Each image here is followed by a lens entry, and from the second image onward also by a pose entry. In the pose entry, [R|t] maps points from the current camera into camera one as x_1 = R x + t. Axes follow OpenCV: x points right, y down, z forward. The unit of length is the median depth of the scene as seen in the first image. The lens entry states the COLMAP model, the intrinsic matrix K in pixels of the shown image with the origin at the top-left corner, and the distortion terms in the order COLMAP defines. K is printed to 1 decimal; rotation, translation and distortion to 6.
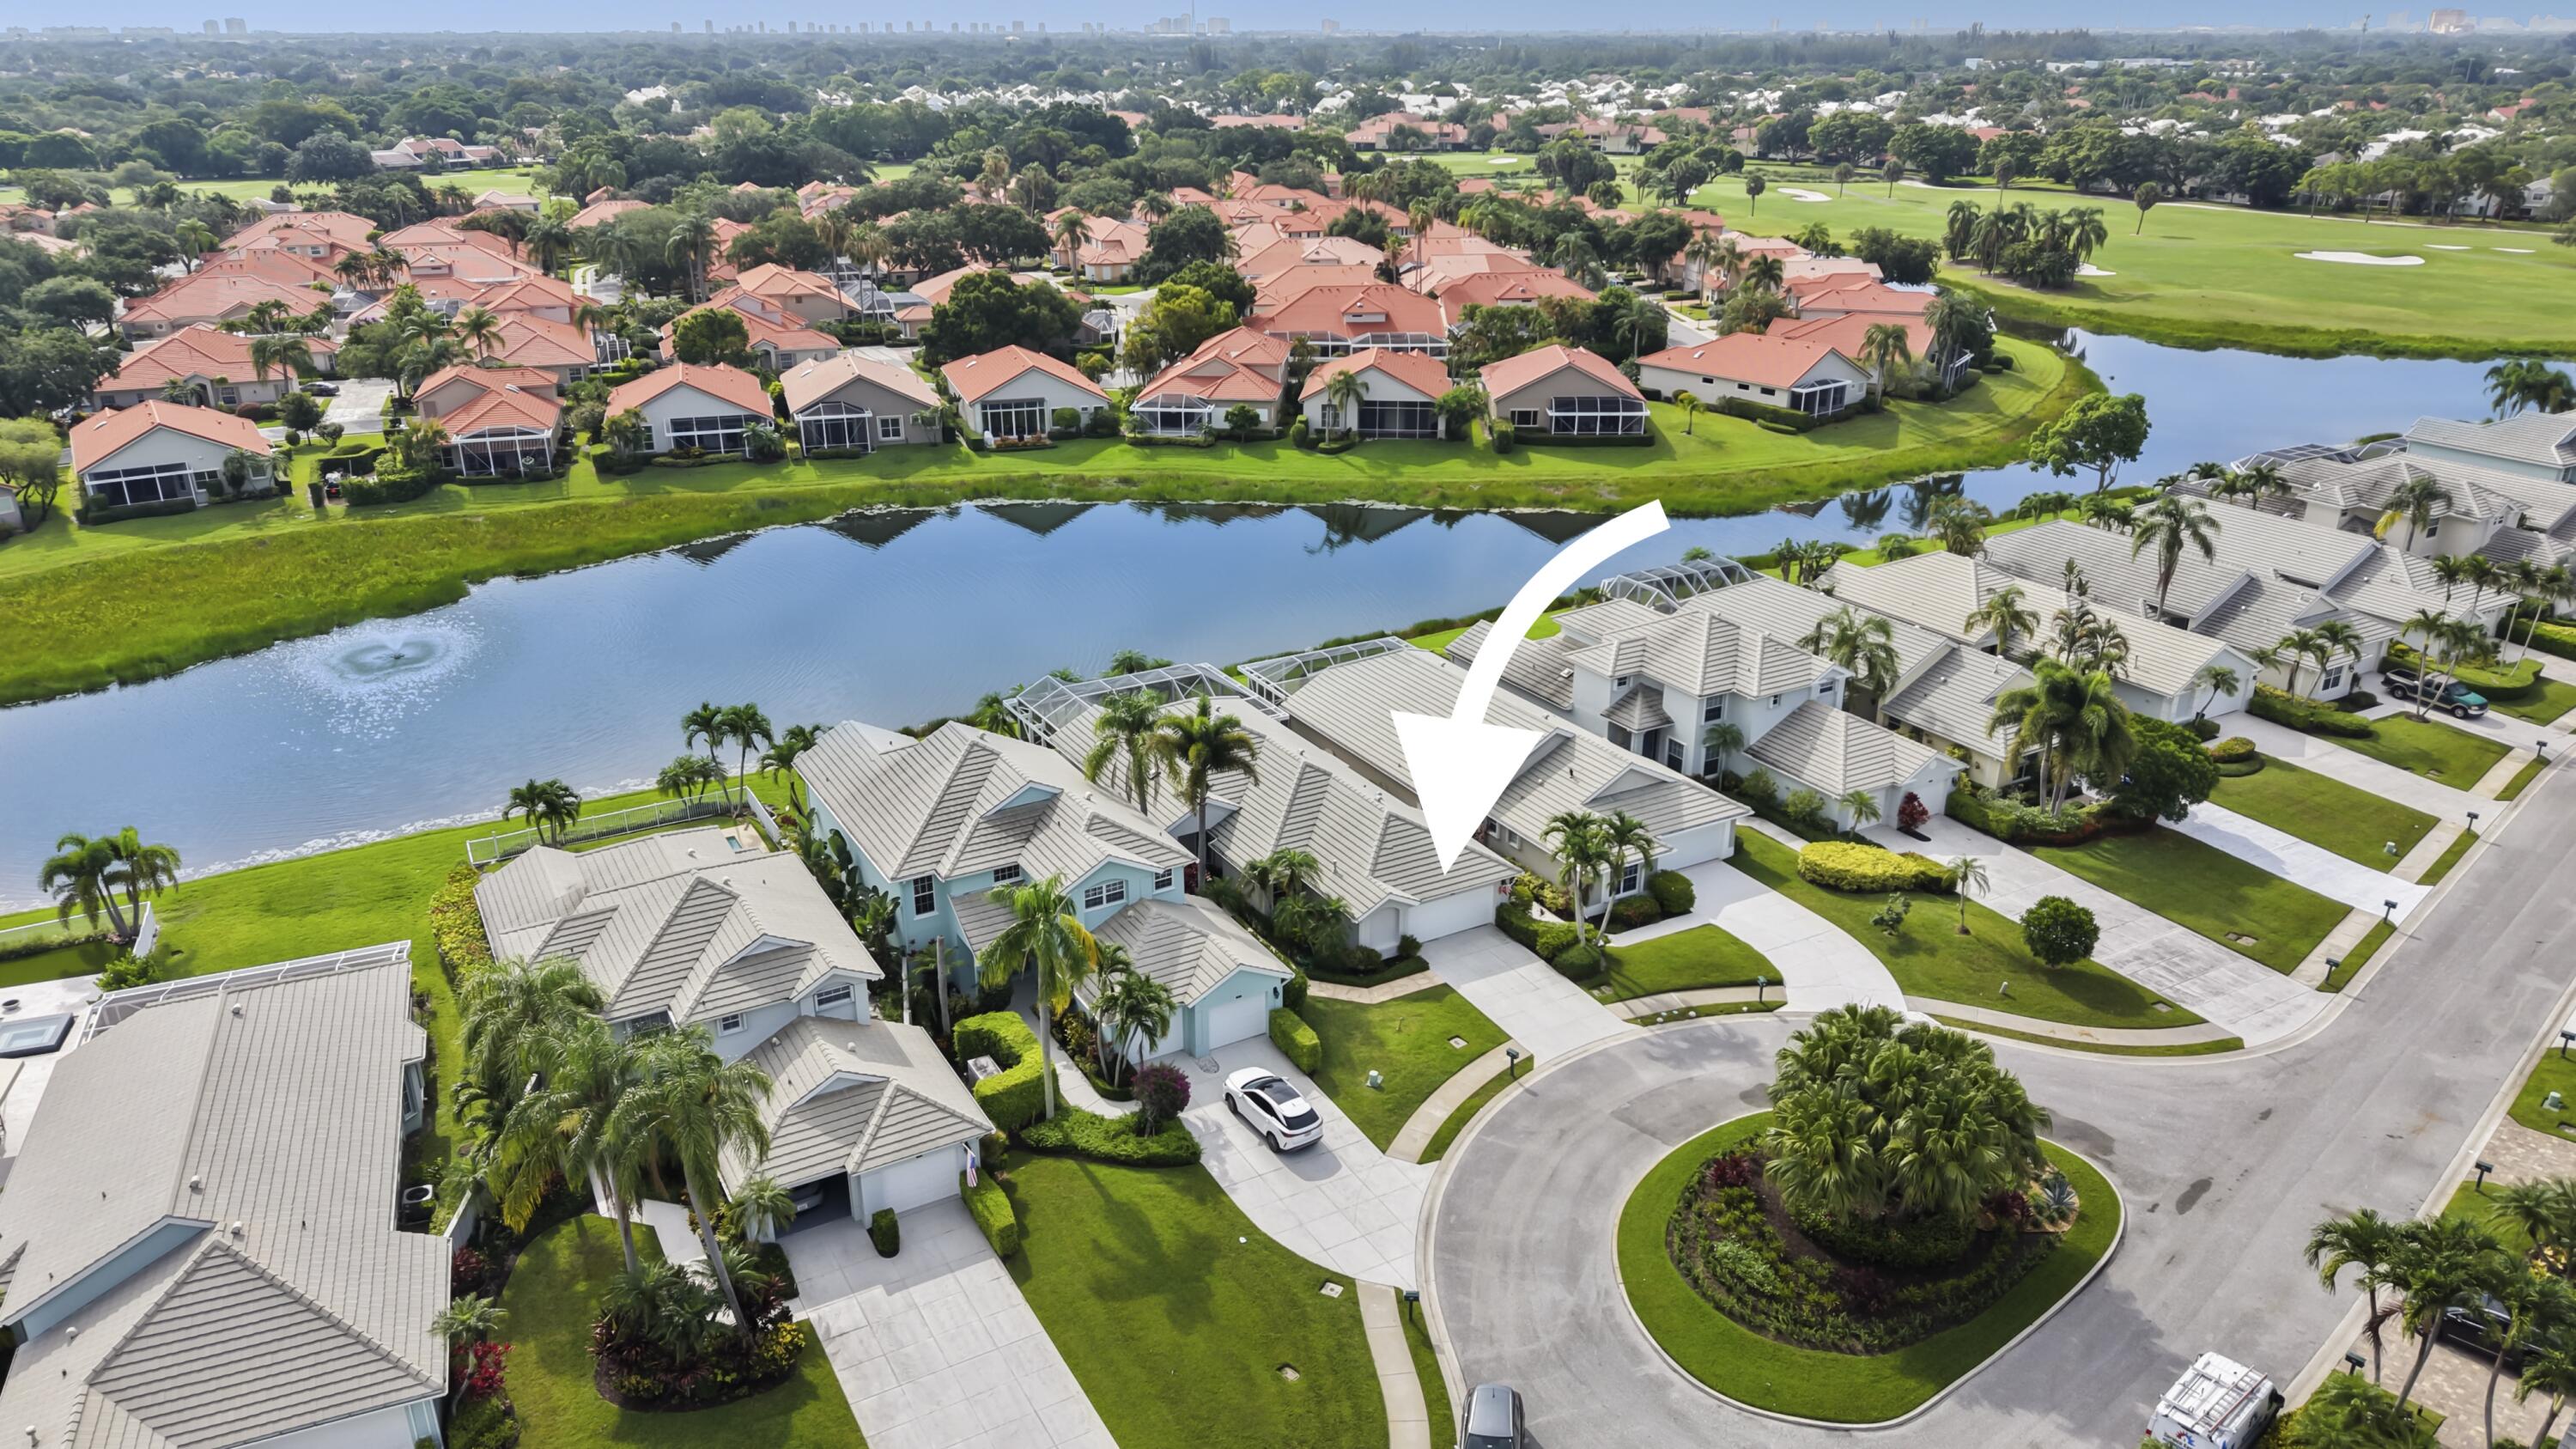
lens RADIAL K [[1730.5, 0, 1288.0], [0, 1730.5, 724.5], [0, 0, 1]] dist [0.004019, 0.000359]
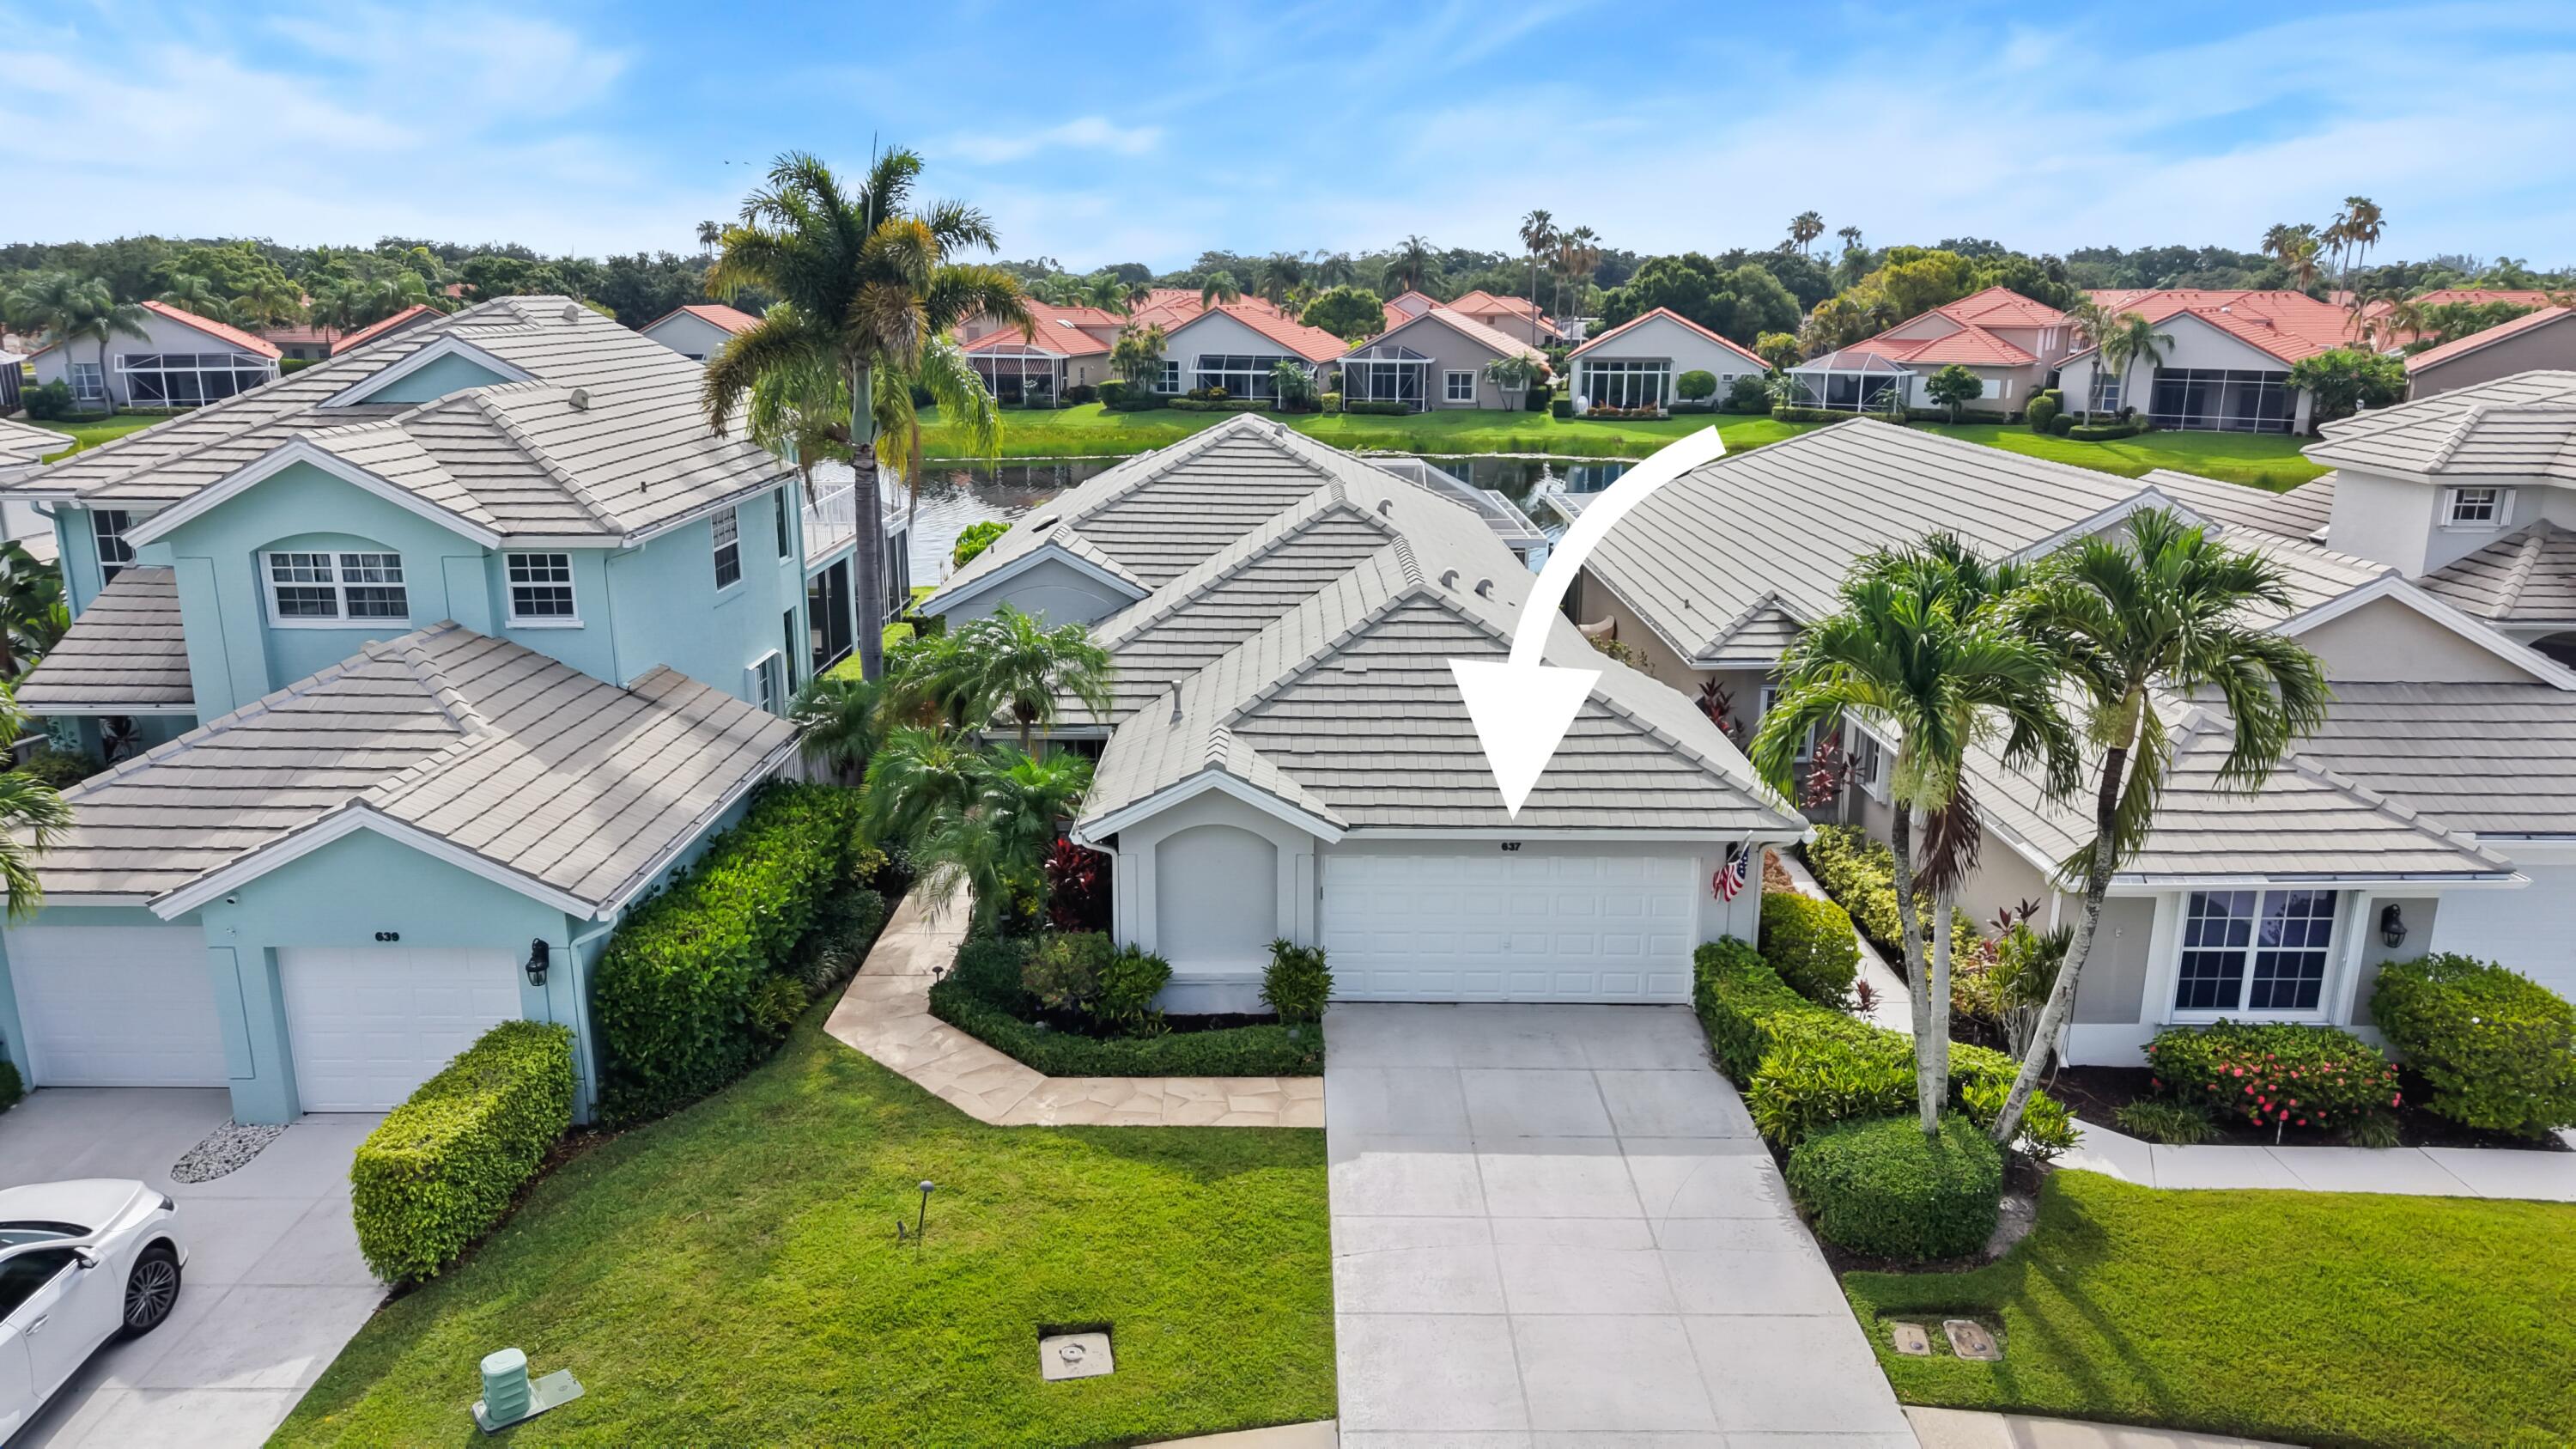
lens RADIAL K [[1730.5, 0, 1288.0], [0, 1730.5, 724.5], [0, 0, 1]] dist [0.004019, 0.000359]
pose [[0.865085, 0.124120, -0.486026, 0.090996], [-0.187084, 0.978829, -0.083024, 0.049864], [0.465432, 0.162750, 0.869992, 0.338591]]
